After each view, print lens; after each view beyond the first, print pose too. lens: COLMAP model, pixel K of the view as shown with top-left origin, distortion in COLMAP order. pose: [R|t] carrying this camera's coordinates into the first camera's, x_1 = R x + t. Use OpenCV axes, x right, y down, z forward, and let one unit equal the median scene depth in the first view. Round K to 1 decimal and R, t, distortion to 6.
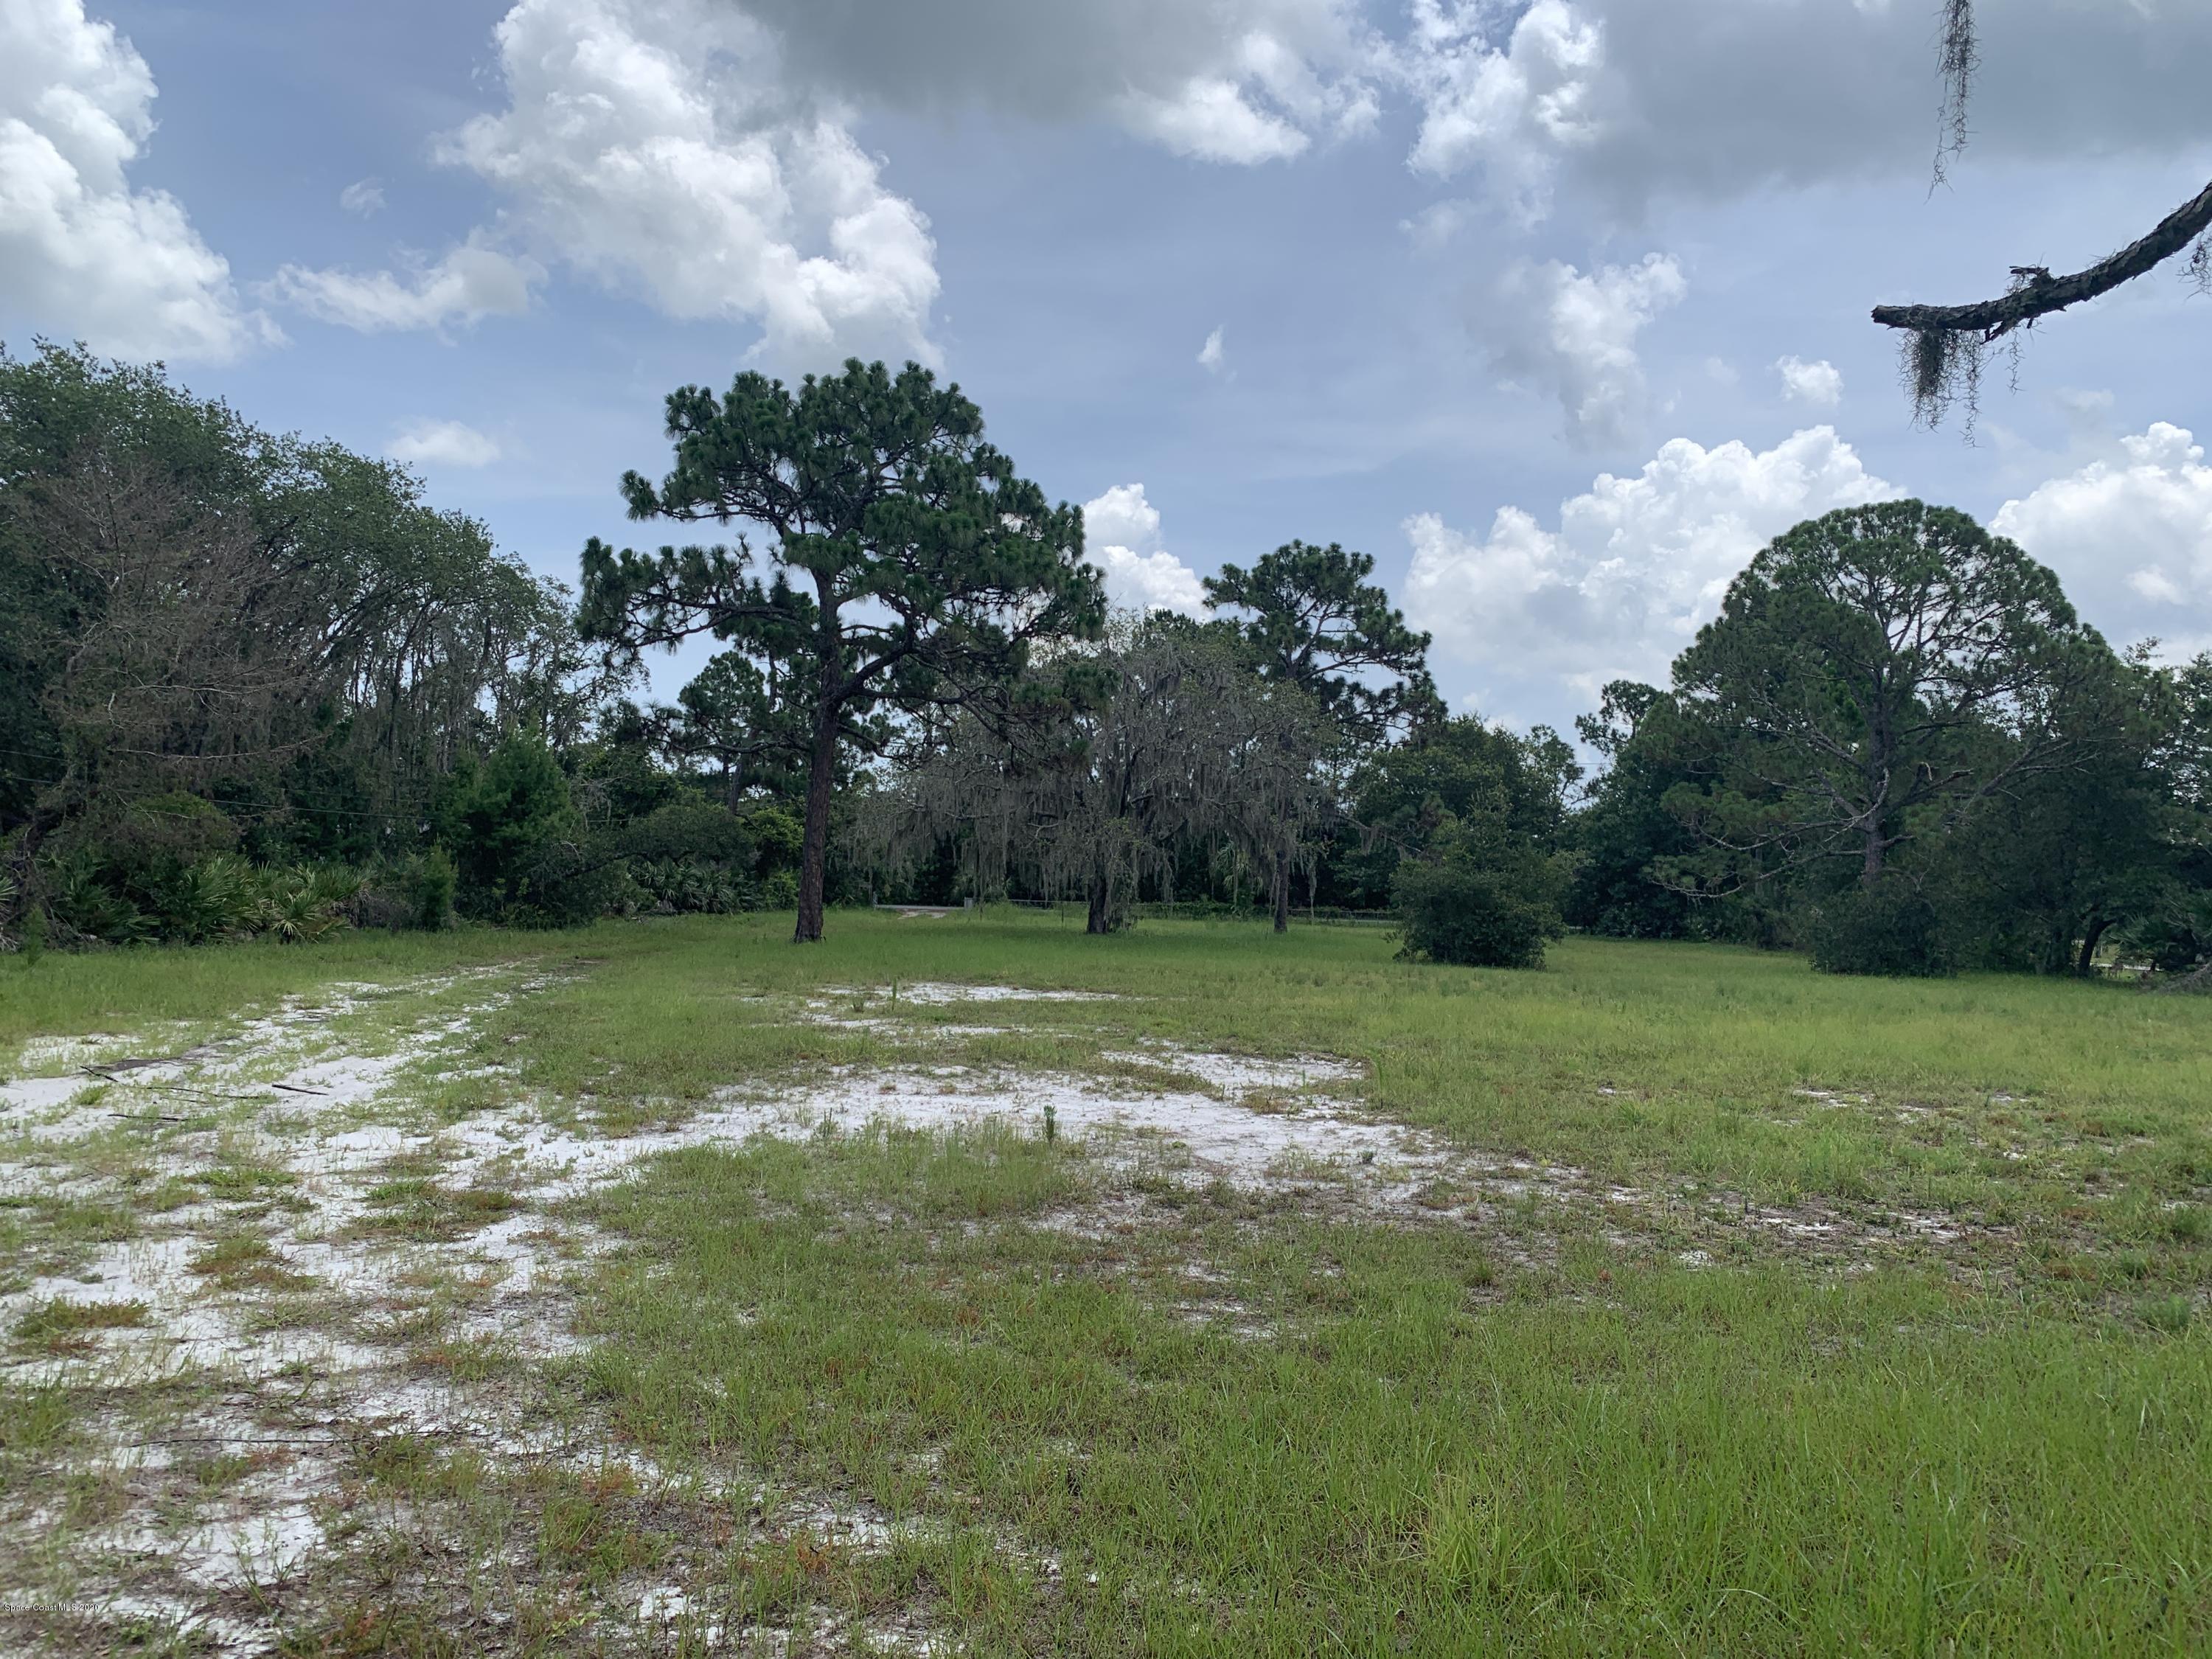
lens RADIAL K [[1701.6, 0, 1109.7], [0, 1701.6, 811.1], [0, 0, 1]] dist [0.014542, 0.009075]
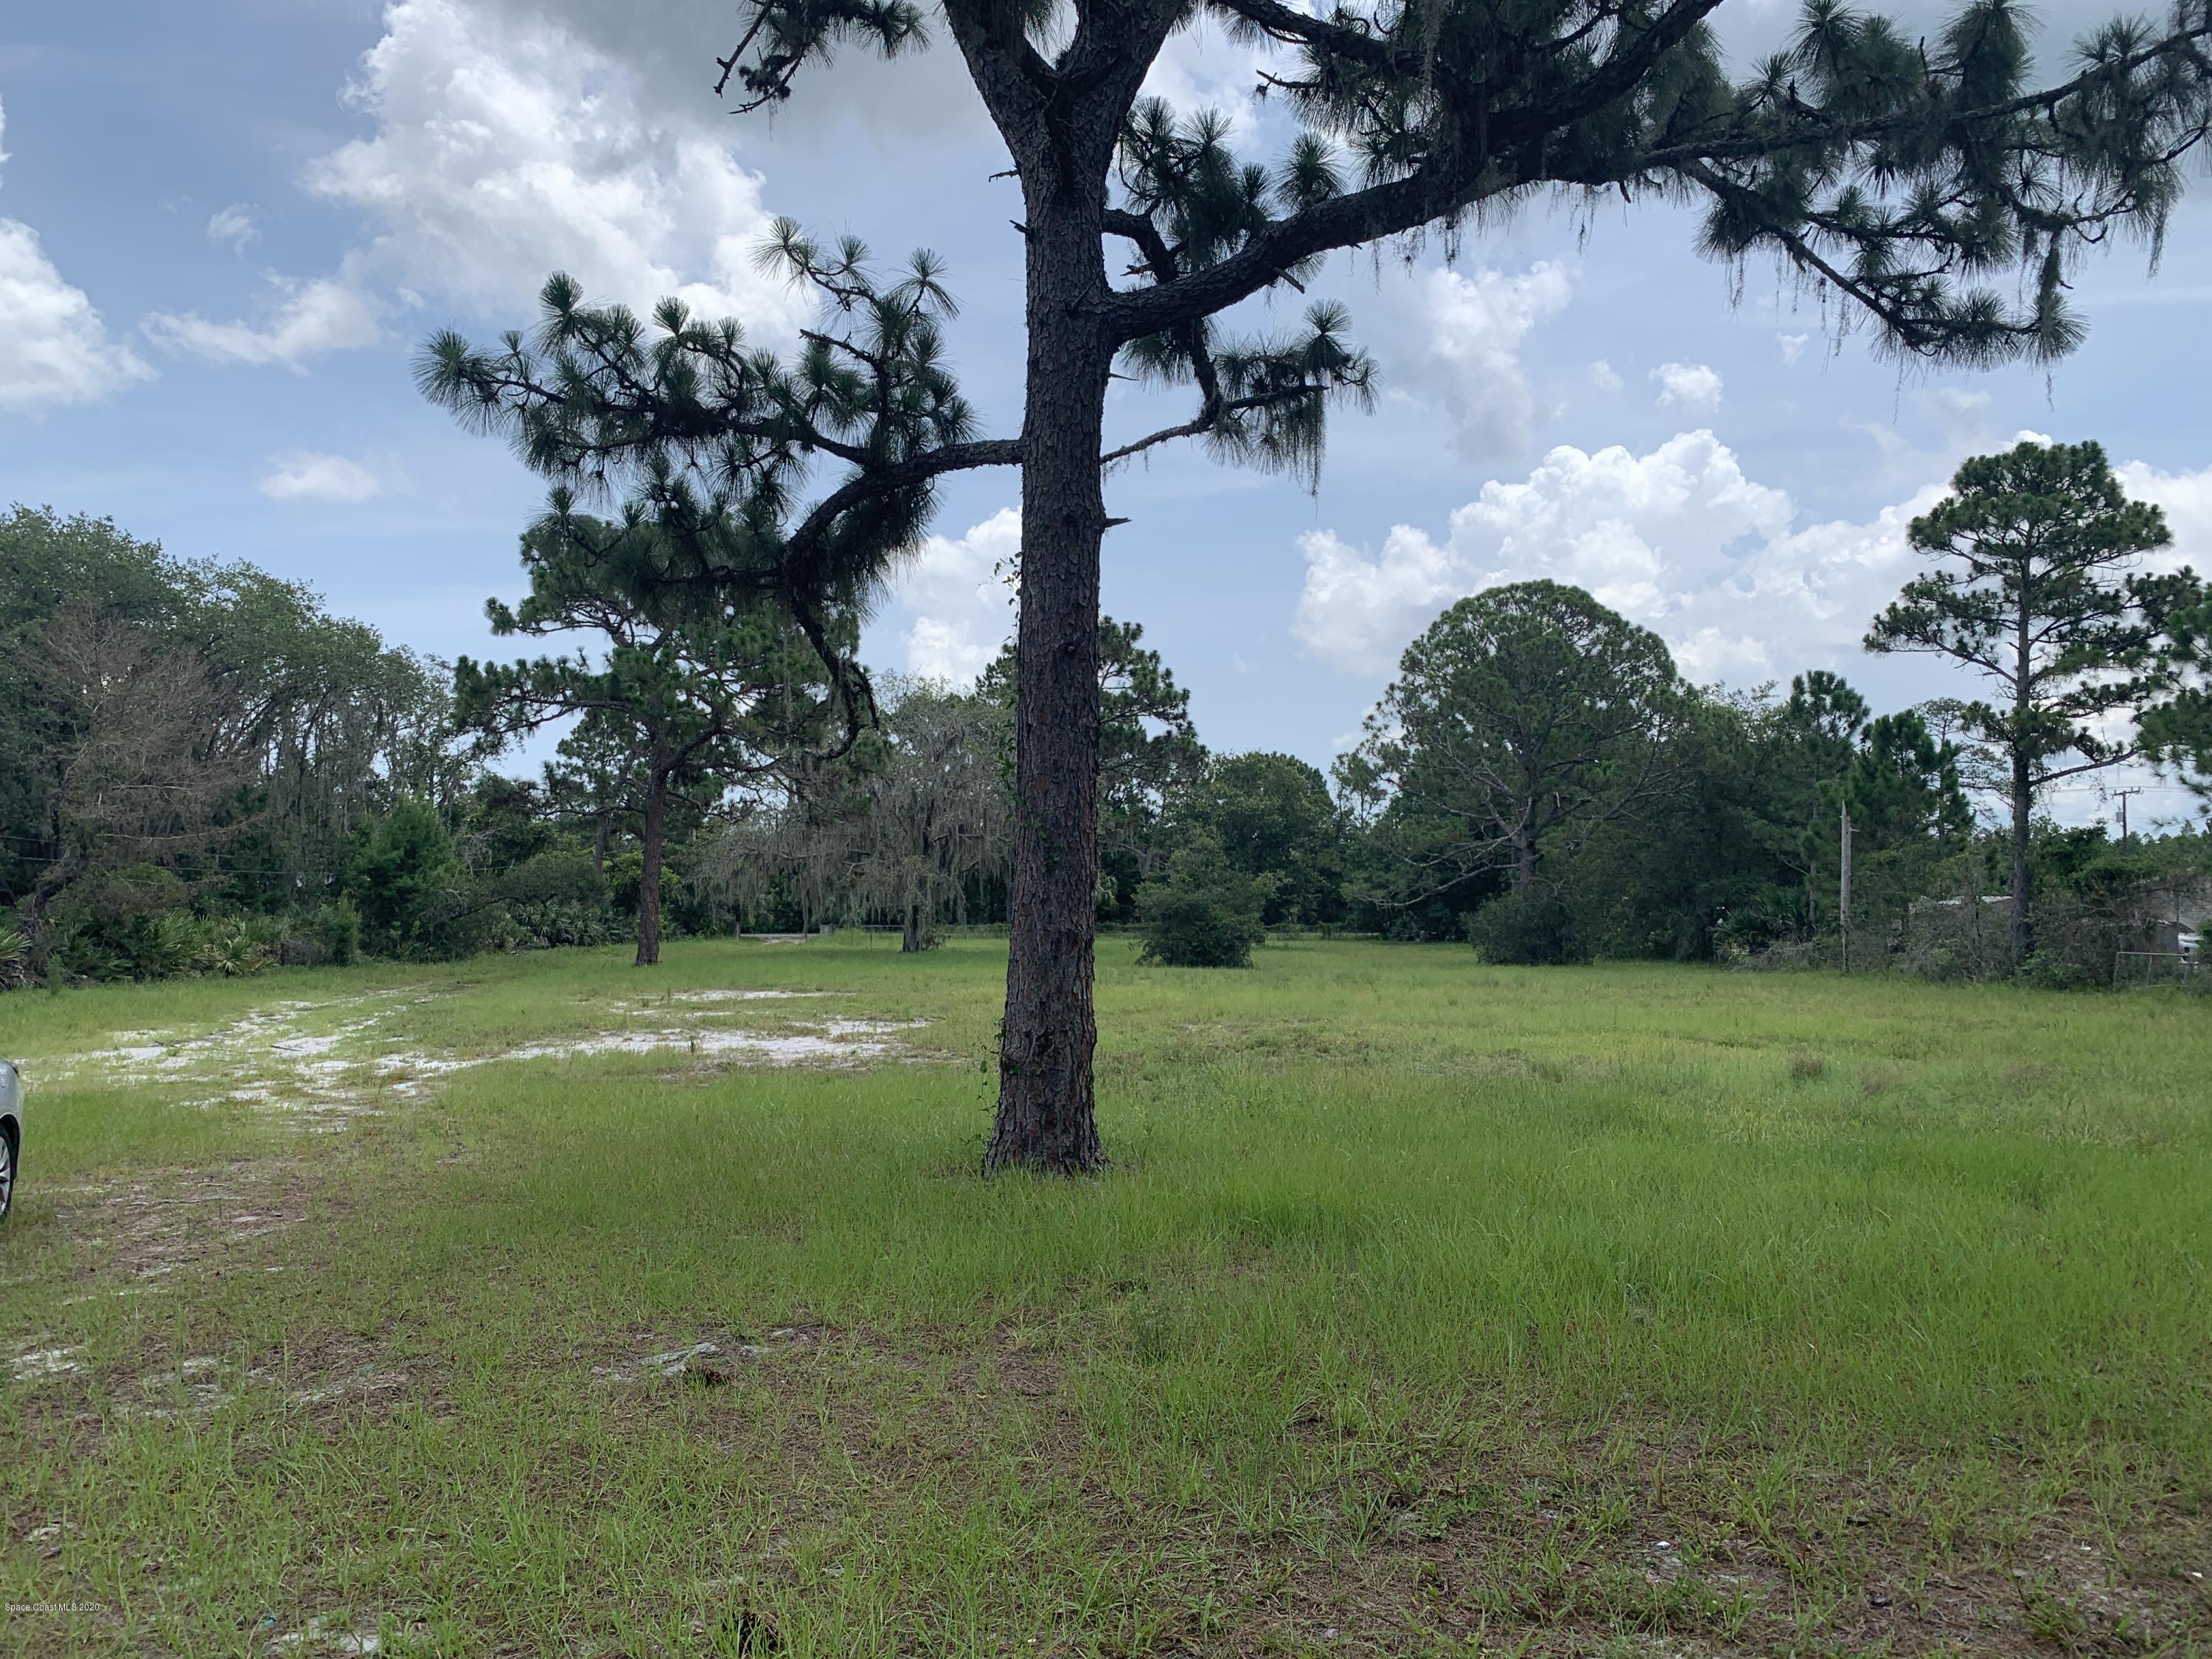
lens RADIAL K [[1712.7, 0, 1098.2], [0, 1712.7, 824.1], [0, 0, 1]] dist [0.004761, -0.005384]
pose [[0.998446, -0.029383, 0.047343, 0.083101], [0.029591, 0.999555, -0.003685, -0.010464], [-0.047214, 0.005080, 0.998872, -0.235368]]
